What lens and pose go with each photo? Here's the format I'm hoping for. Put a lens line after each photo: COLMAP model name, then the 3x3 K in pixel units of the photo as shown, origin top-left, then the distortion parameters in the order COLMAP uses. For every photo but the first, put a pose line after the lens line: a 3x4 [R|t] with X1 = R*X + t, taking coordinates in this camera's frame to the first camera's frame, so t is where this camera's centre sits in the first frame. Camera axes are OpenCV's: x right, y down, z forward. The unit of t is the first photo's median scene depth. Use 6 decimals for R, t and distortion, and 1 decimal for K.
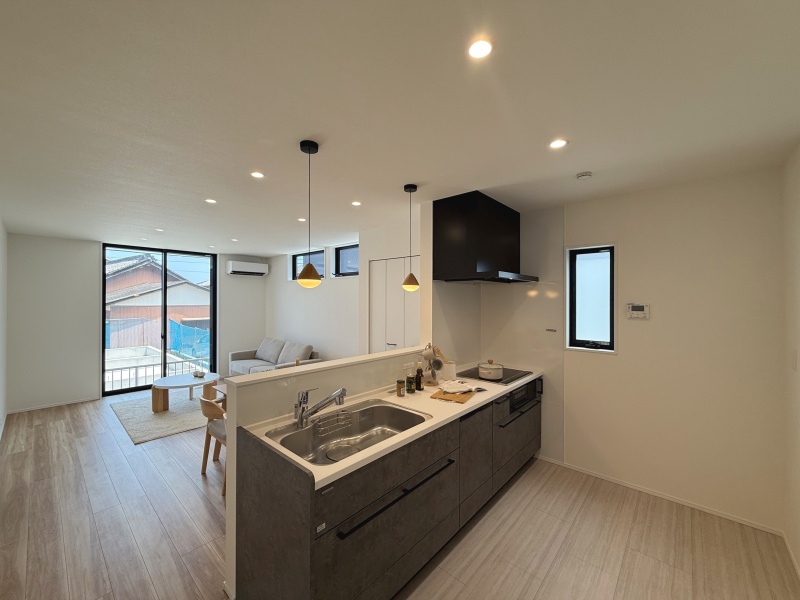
lens RADIAL K [[321.0, 0, 400.0], [0, 321.0, 300.0], [0, 0, 1]] dist [-0.000344, 0.000326]
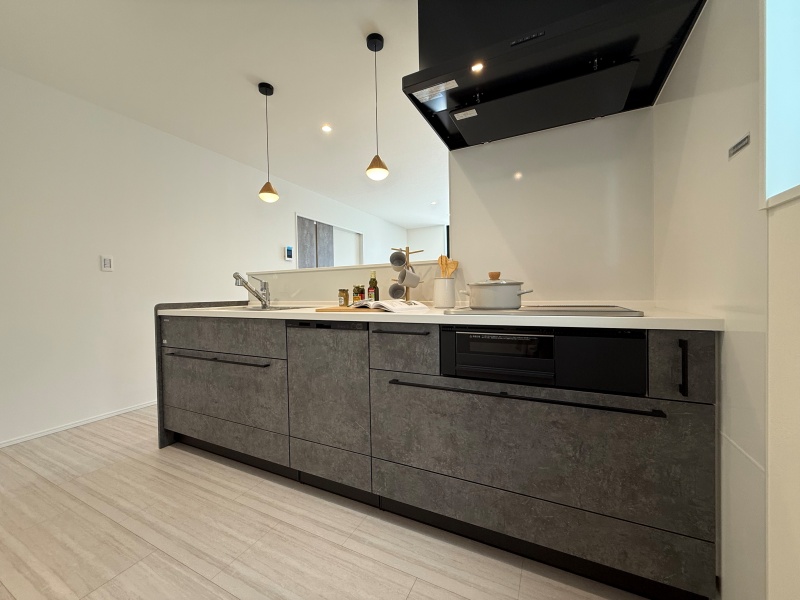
lens RADIAL K [[318.1, 0, 398.1], [0, 318.1, 299.1], [0, 0, 1]] dist [0.000192, 0.000133]
pose [[0.259917, 0.005678, -0.965614, 0.835731], [0.021517, 0.999700, 0.011671, 0.263881], [0.965391, -0.023810, 0.259717, 0.903221]]
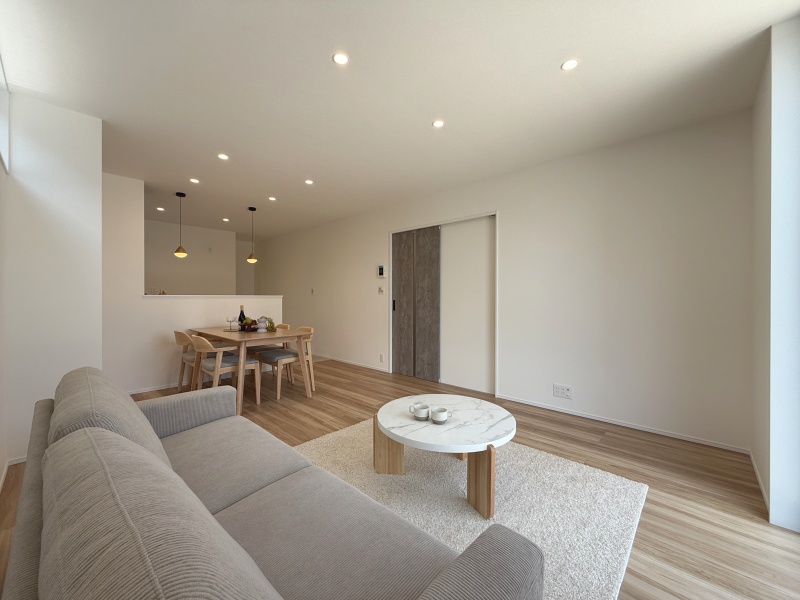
lens RADIAL K [[318.1, 0, 398.1], [0, 318.1, 299.1], [0, 0, 1]] dist [0.000192, 0.000133]
pose [[-0.999841, -0.008319, 0.015755, -1.191048], [-0.008309, 0.999965, 0.000724, 0.190359], [-0.015761, 0.000593, -0.999876, 2.815395]]
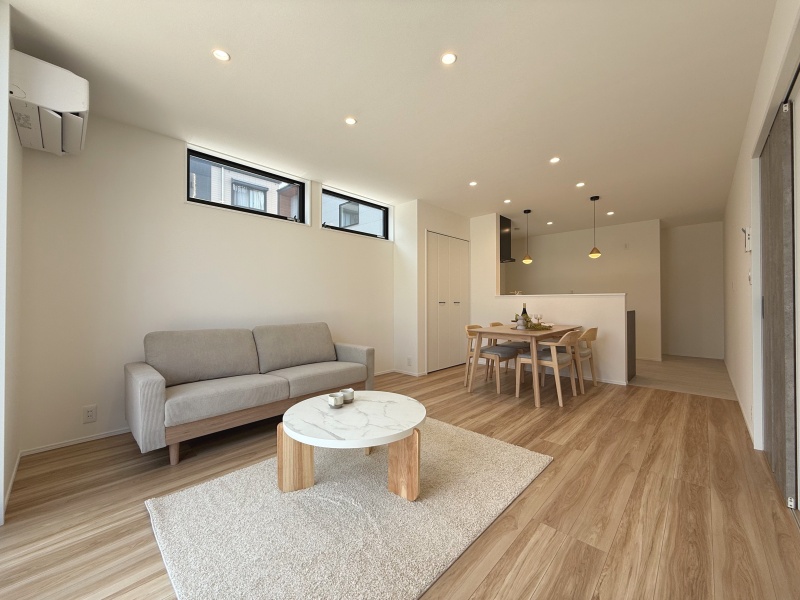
lens RADIAL K [[318.1, 0, 398.1], [0, 318.1, 299.1], [0, 0, 1]] dist [0.000192, 0.000133]
pose [[0.036984, 0.005765, 0.999299, -2.097361], [0.001690, 0.999982, -0.005831, 0.216263], [-0.999314, 0.001905, 0.036973, 1.850917]]
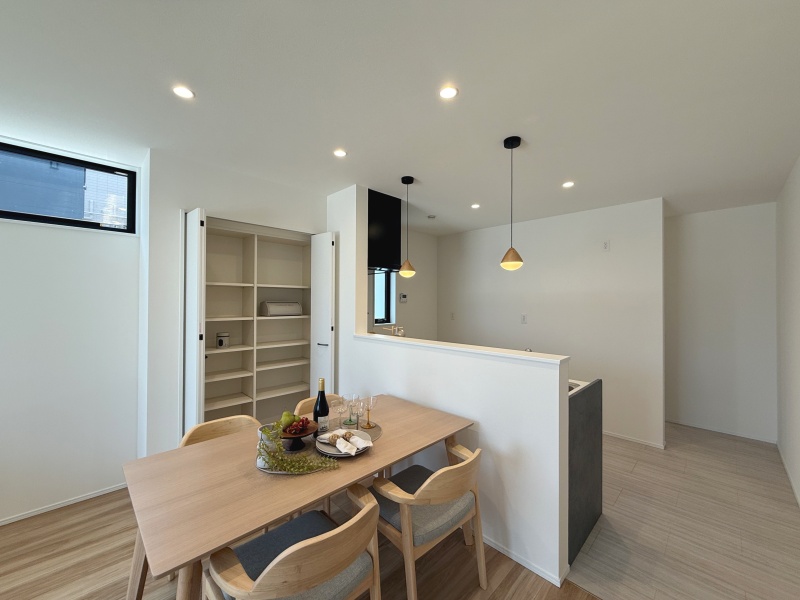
lens RADIAL K [[318.1, 0, 398.1], [0, 318.1, 299.1], [0, 0, 1]] dist [0.000192, 0.000133]
pose [[0.068331, 0.002633, 0.997659, -1.094193], [-0.007739, 0.999968, -0.002109, 0.050635], [-0.997633, -0.007577, 0.068350, 1.026321]]
